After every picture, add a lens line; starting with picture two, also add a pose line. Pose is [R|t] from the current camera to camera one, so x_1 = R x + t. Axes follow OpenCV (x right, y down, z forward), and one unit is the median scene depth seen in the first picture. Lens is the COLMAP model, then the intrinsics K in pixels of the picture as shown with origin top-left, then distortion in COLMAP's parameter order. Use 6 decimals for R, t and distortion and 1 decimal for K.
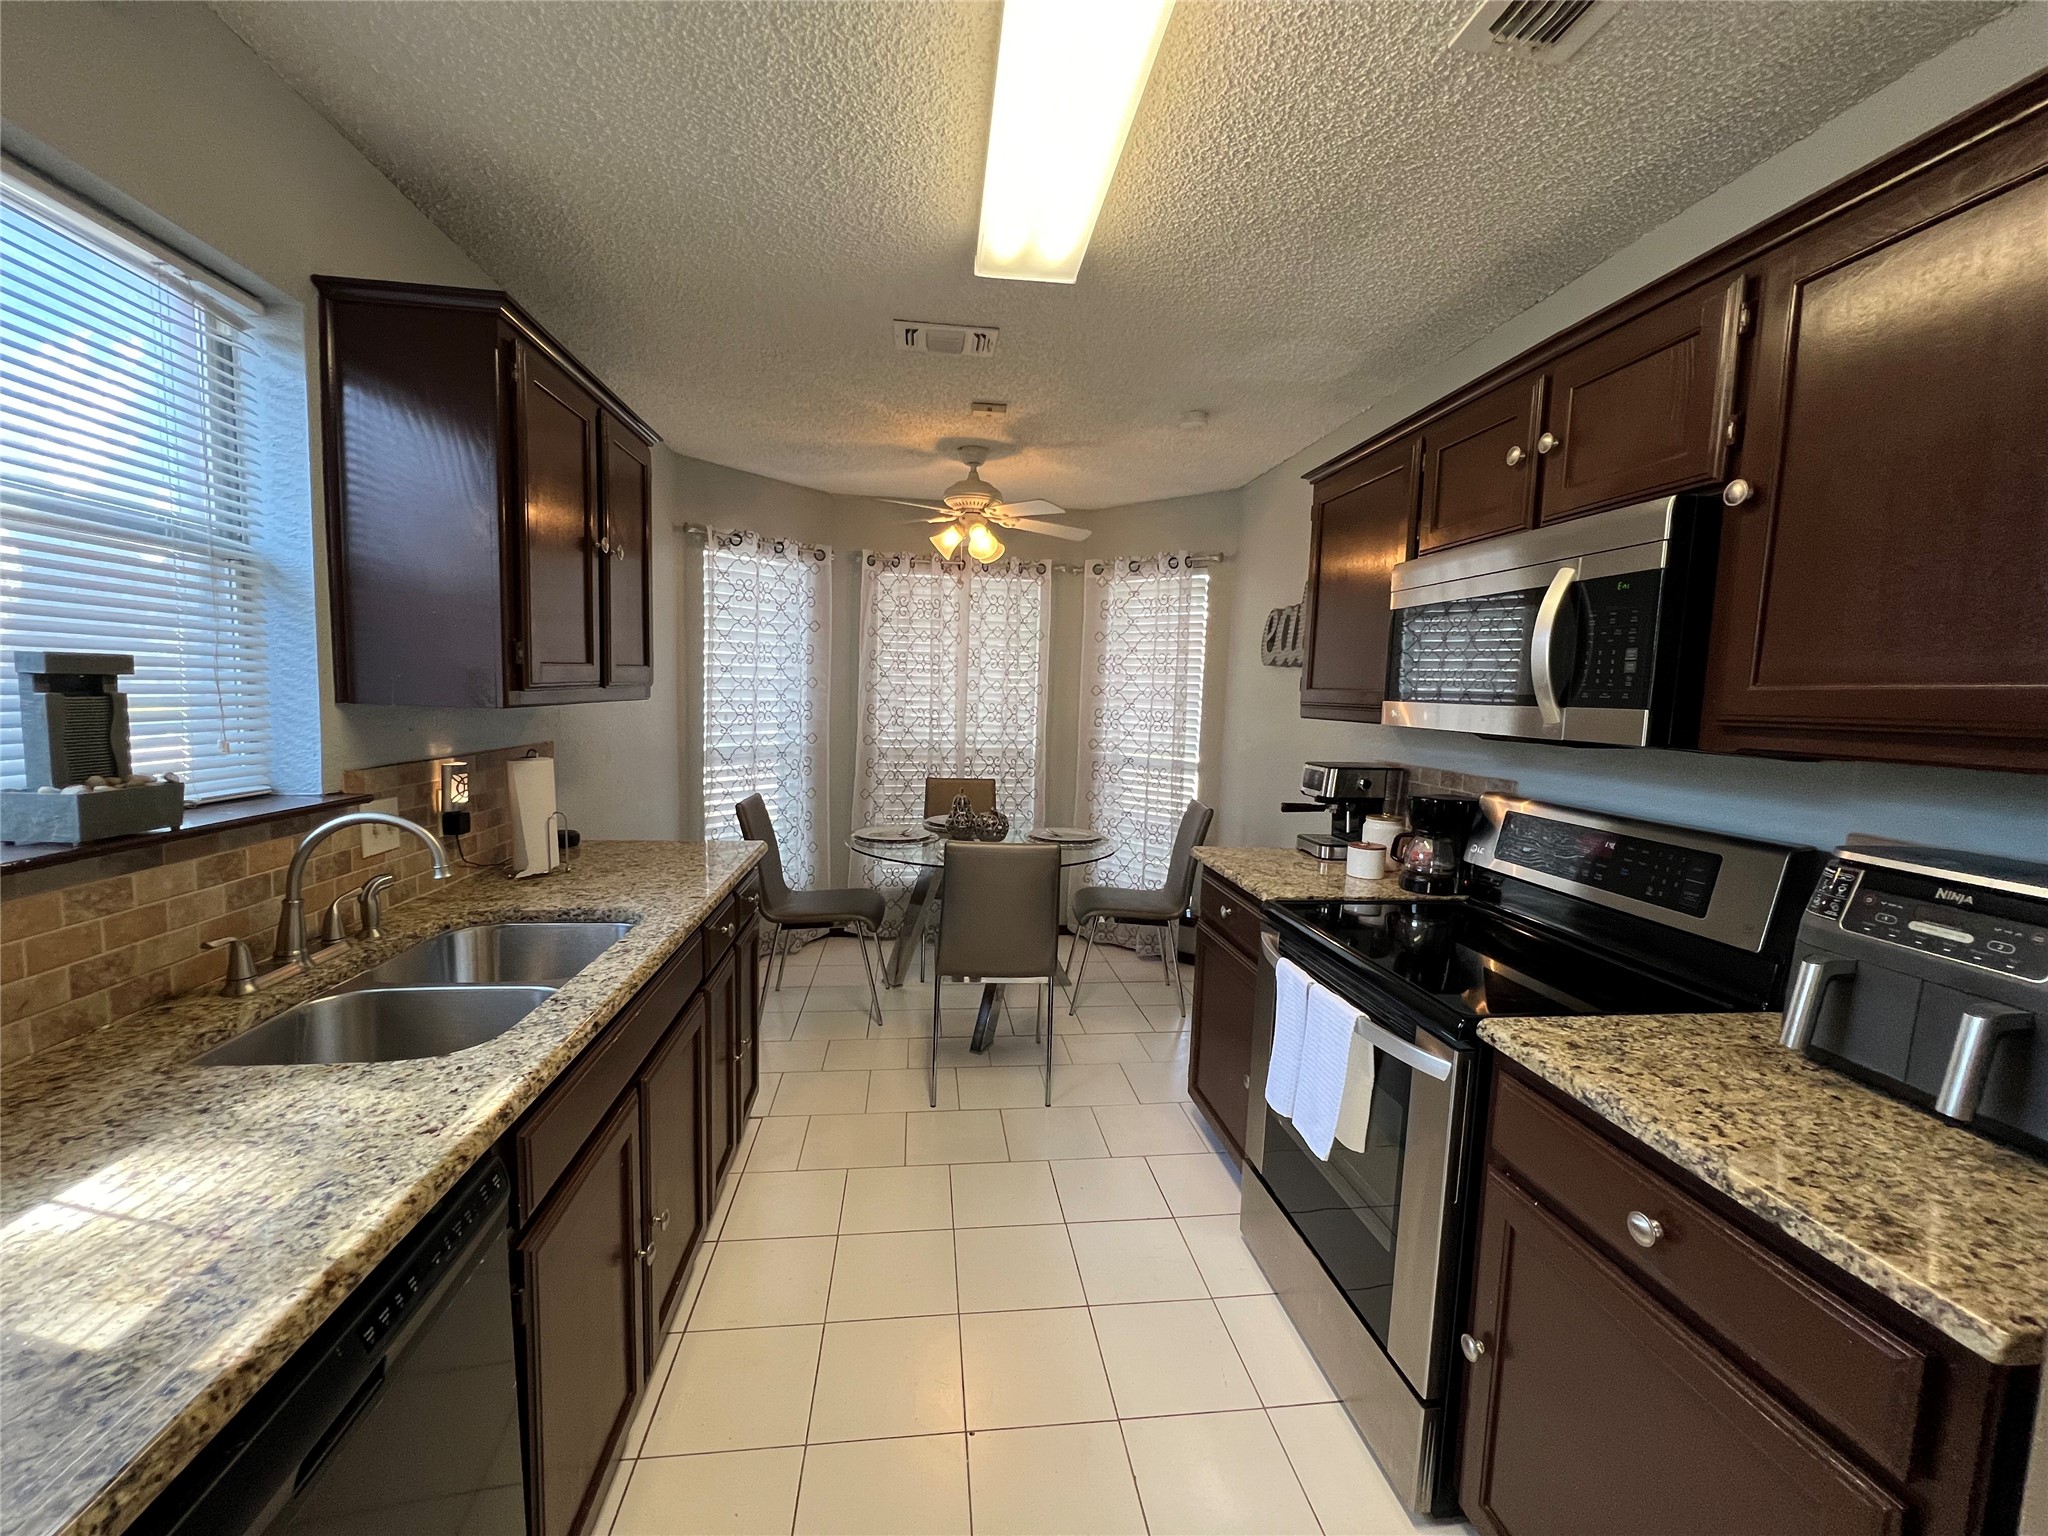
lens RADIAL K [[825.8, 0, 1024.0], [0, 825.8, 768.0], [0, 0, 1]] dist [-0.001656, 0.000295]
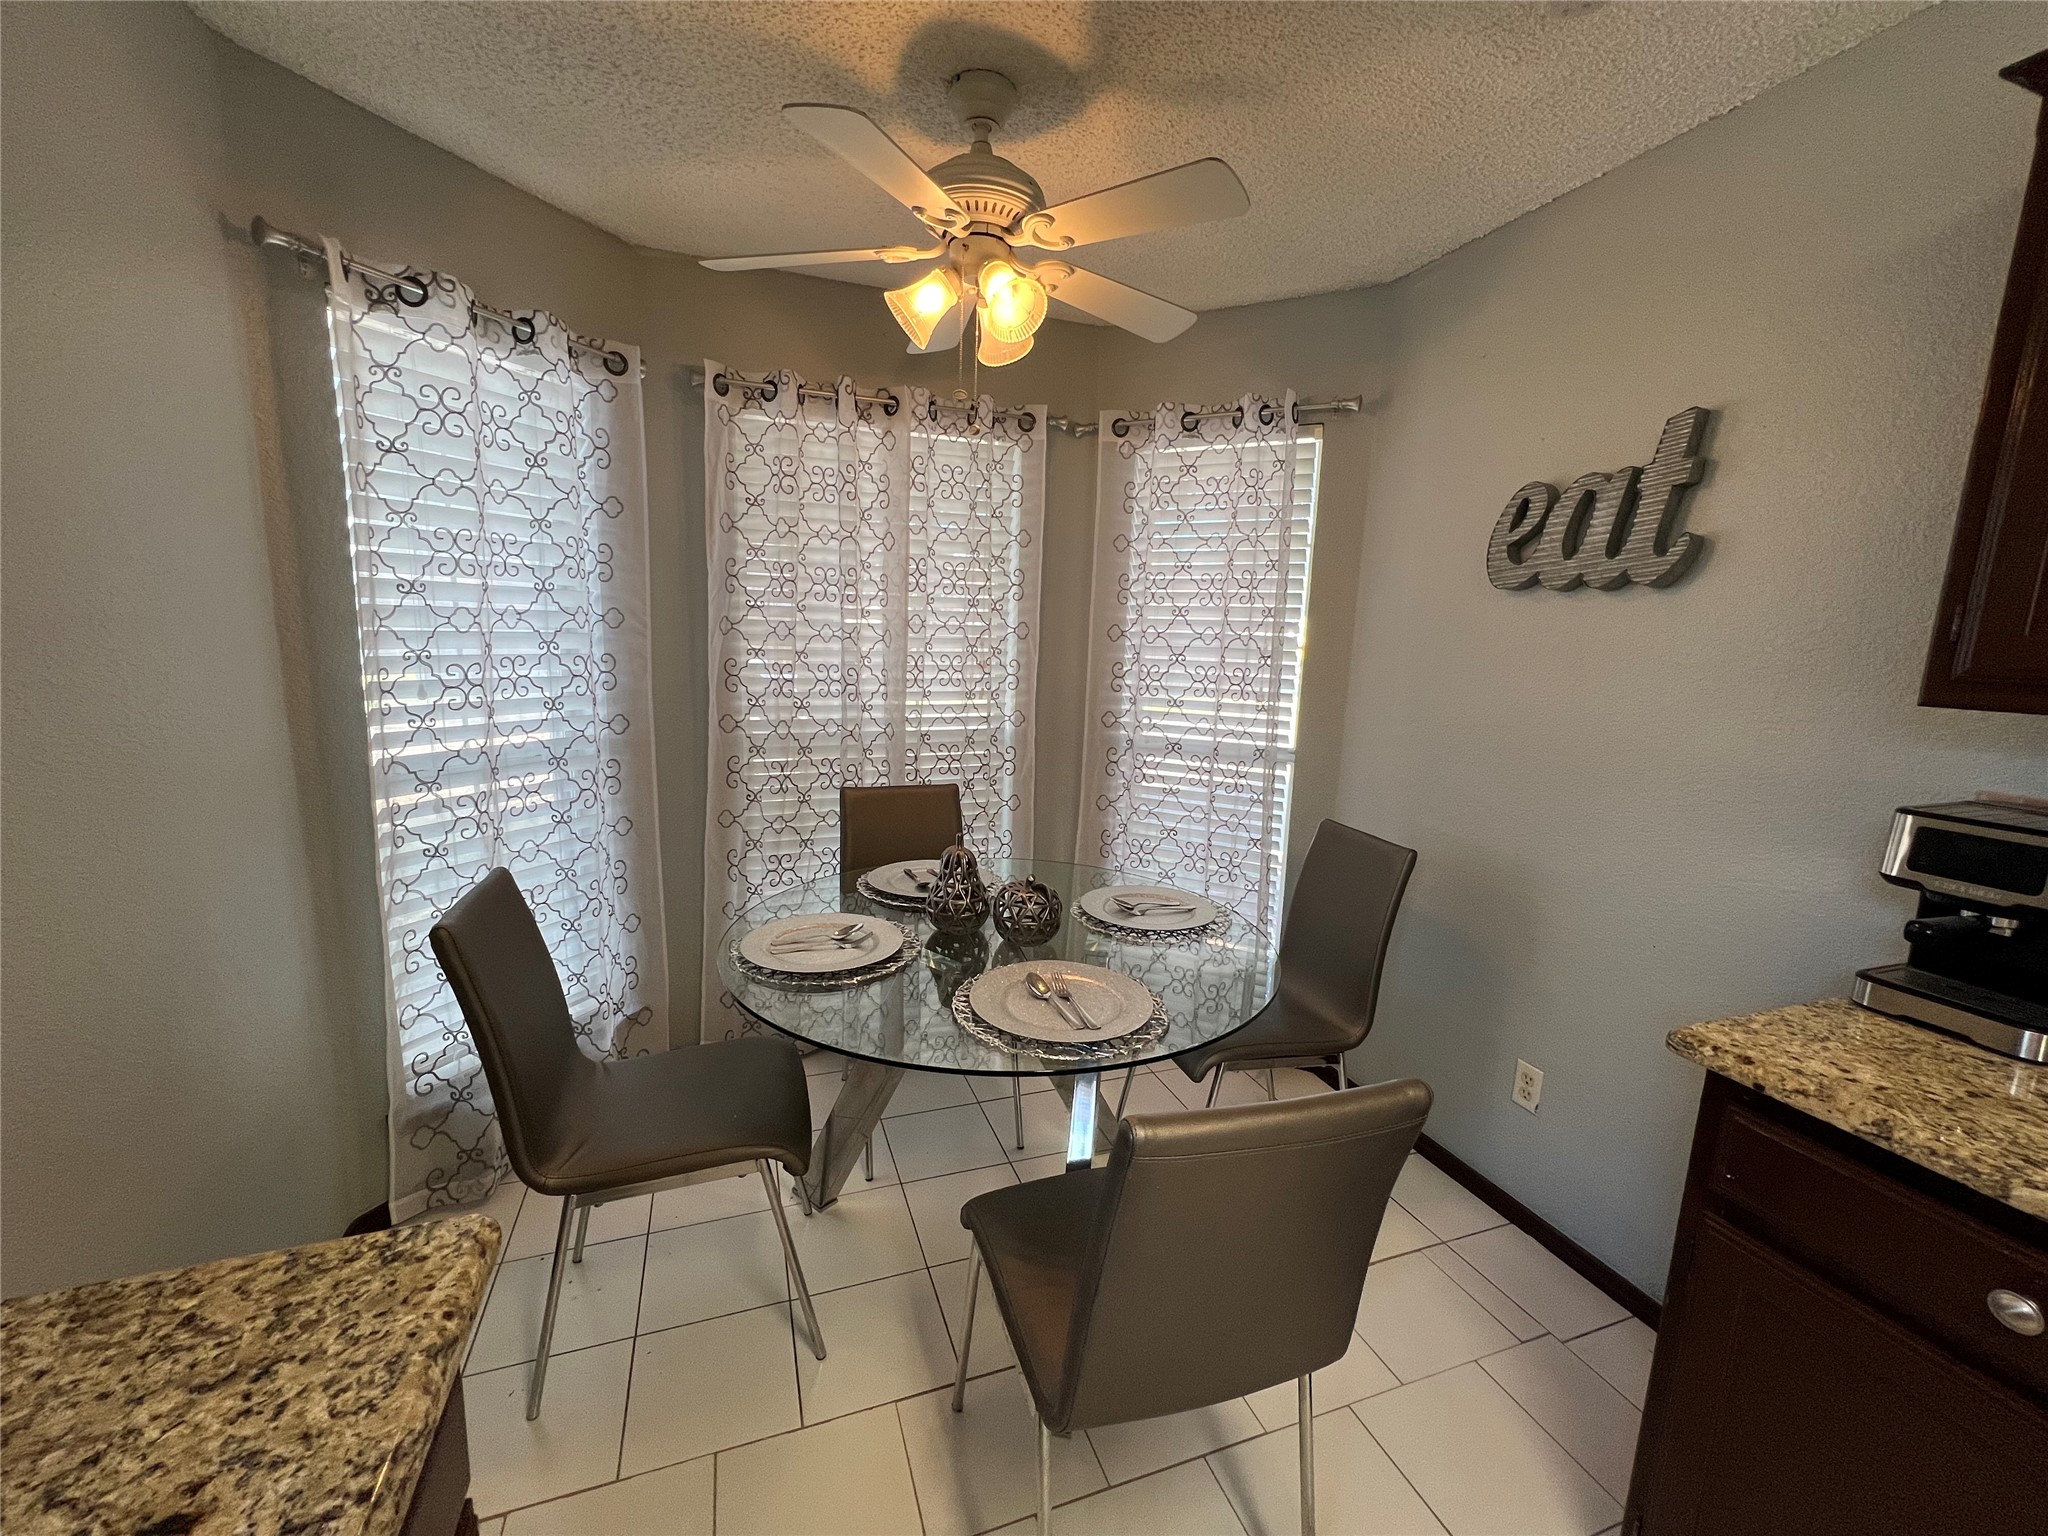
lens RADIAL K [[818.7, 0, 1027.8], [0, 818.7, 764.6], [0, 0, 1]] dist [-0.008955, 0.000149]
pose [[0.974986, -0.036060, 0.219321, -0.181207], [0.020028, 0.996991, 0.074888, -0.068366], [-0.221362, -0.068622, 0.972774, 0.669326]]
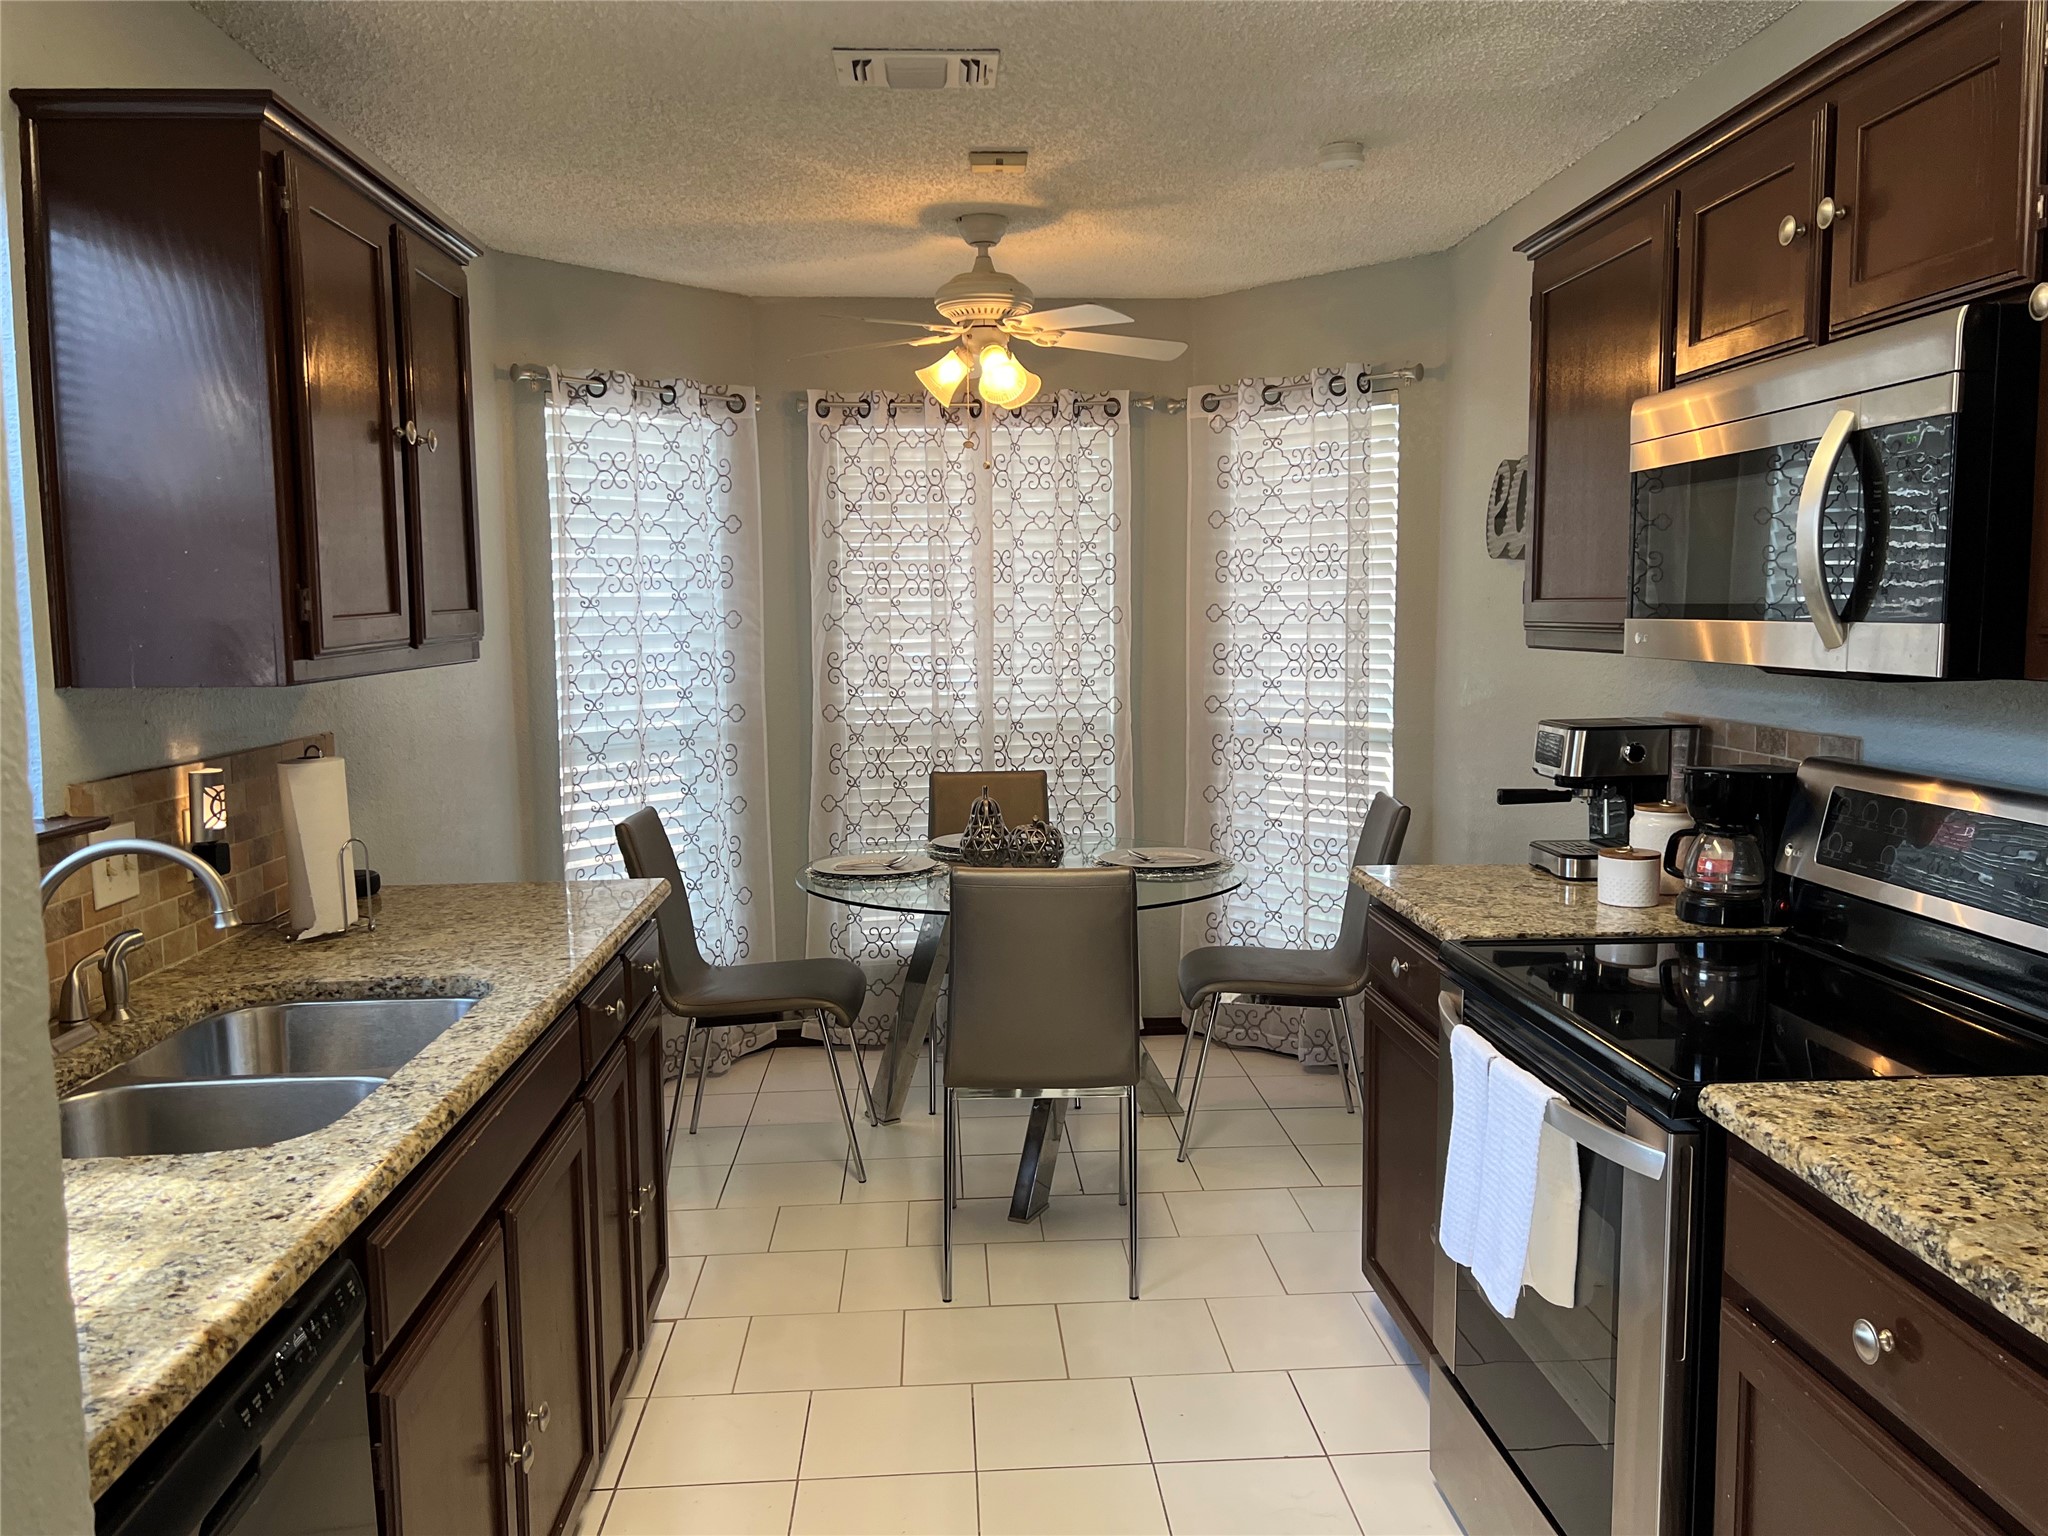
lens RADIAL K [[1540.4, 0, 1027.2], [0, 1540.4, 762.9], [0, 0, 1]] dist [0.065947, -0.078295]
pose [[0.997031, -0.035905, -0.068120, 0.042286], [0.036241, 0.999336, 0.003705, 0.005403], [0.067942, -0.006163, 0.997670, -0.149024]]
